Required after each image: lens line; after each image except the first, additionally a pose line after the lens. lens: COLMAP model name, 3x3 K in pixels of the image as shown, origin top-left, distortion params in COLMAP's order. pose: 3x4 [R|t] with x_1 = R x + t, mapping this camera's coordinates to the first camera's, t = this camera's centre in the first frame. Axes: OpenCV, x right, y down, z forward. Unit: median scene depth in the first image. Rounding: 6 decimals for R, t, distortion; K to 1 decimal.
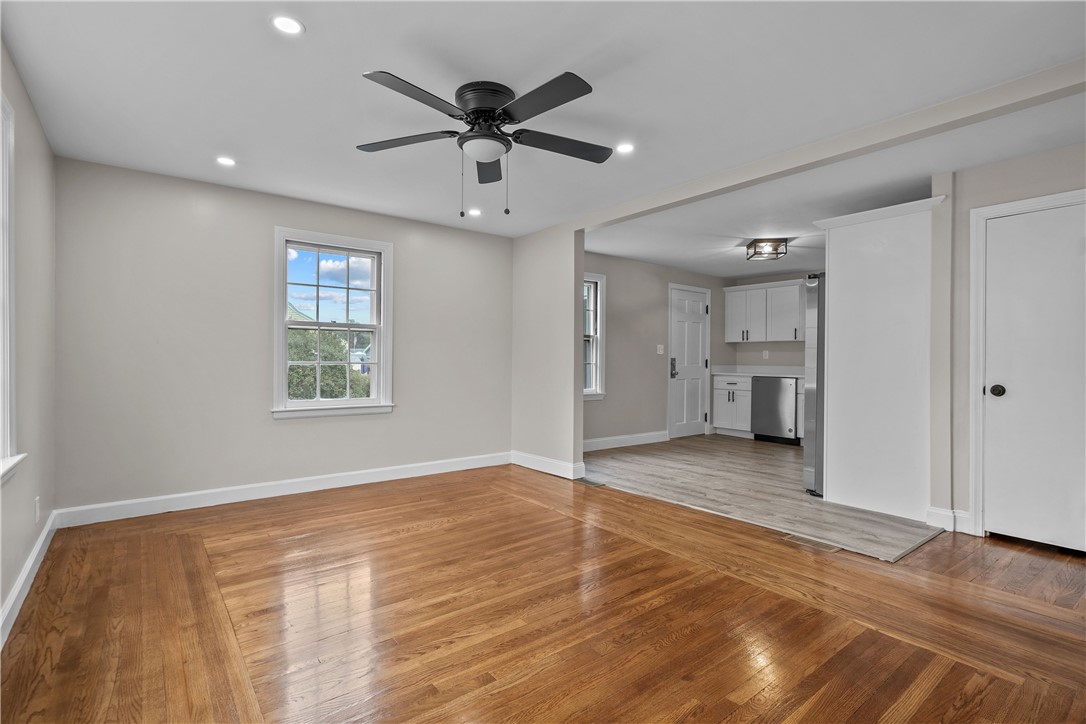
lens RADIAL K [[517.0, 0, 543.0], [0, 517.0, 362.0], [0, 0, 1]] dist [-0.001088, 0.000464]
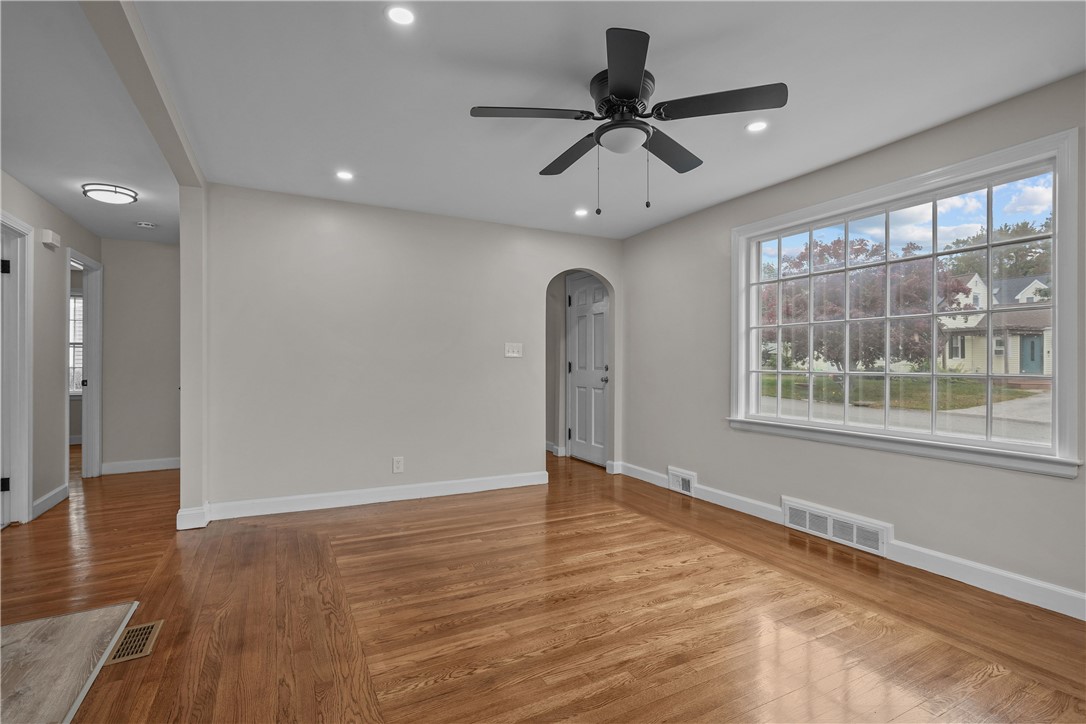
lens RADIAL K [[517.0, 0, 543.0], [0, 517.0, 362.0], [0, 0, 1]] dist [-0.001088, 0.000464]
pose [[-0.982662, -0.004944, 0.185341, -0.138347], [-0.003428, 0.999958, 0.008499, -0.017560], [-0.185375, 0.007716, -0.982638, 1.838945]]
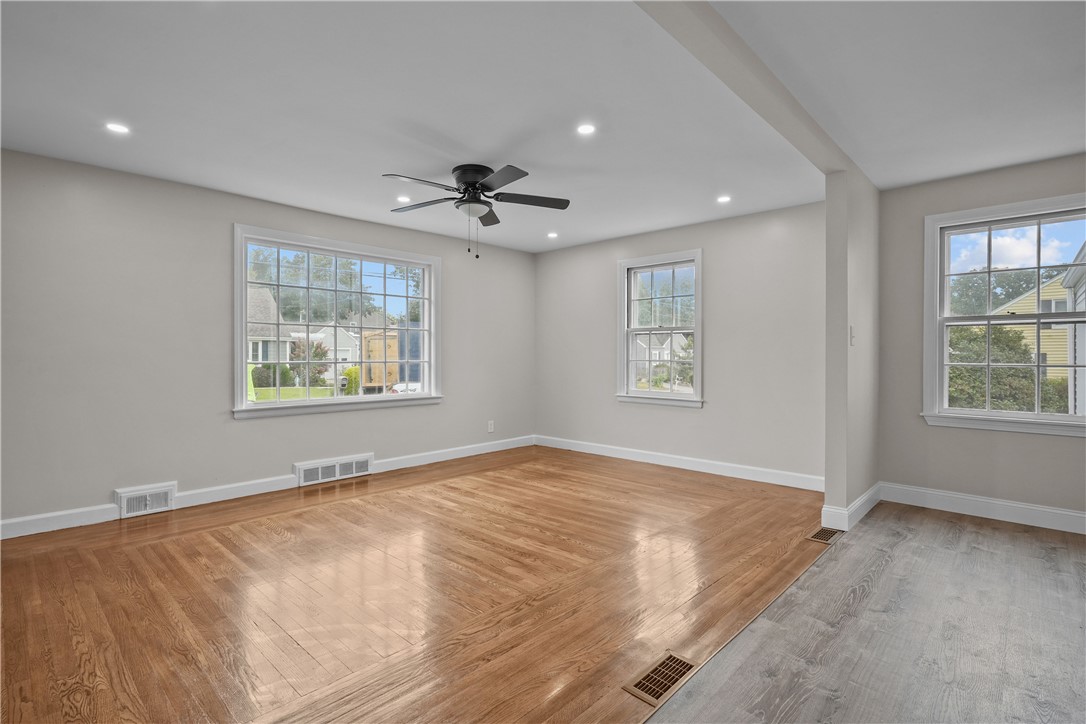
lens RADIAL K [[517.0, 0, 543.0], [0, 517.0, 362.0], [0, 0, 1]] dist [-0.001088, 0.000464]
pose [[0.148615, 0.001898, -0.988893, 1.250132], [-0.007802, 0.999969, 0.000747, 0.009973], [0.988864, 0.007604, 0.148626, 0.926360]]
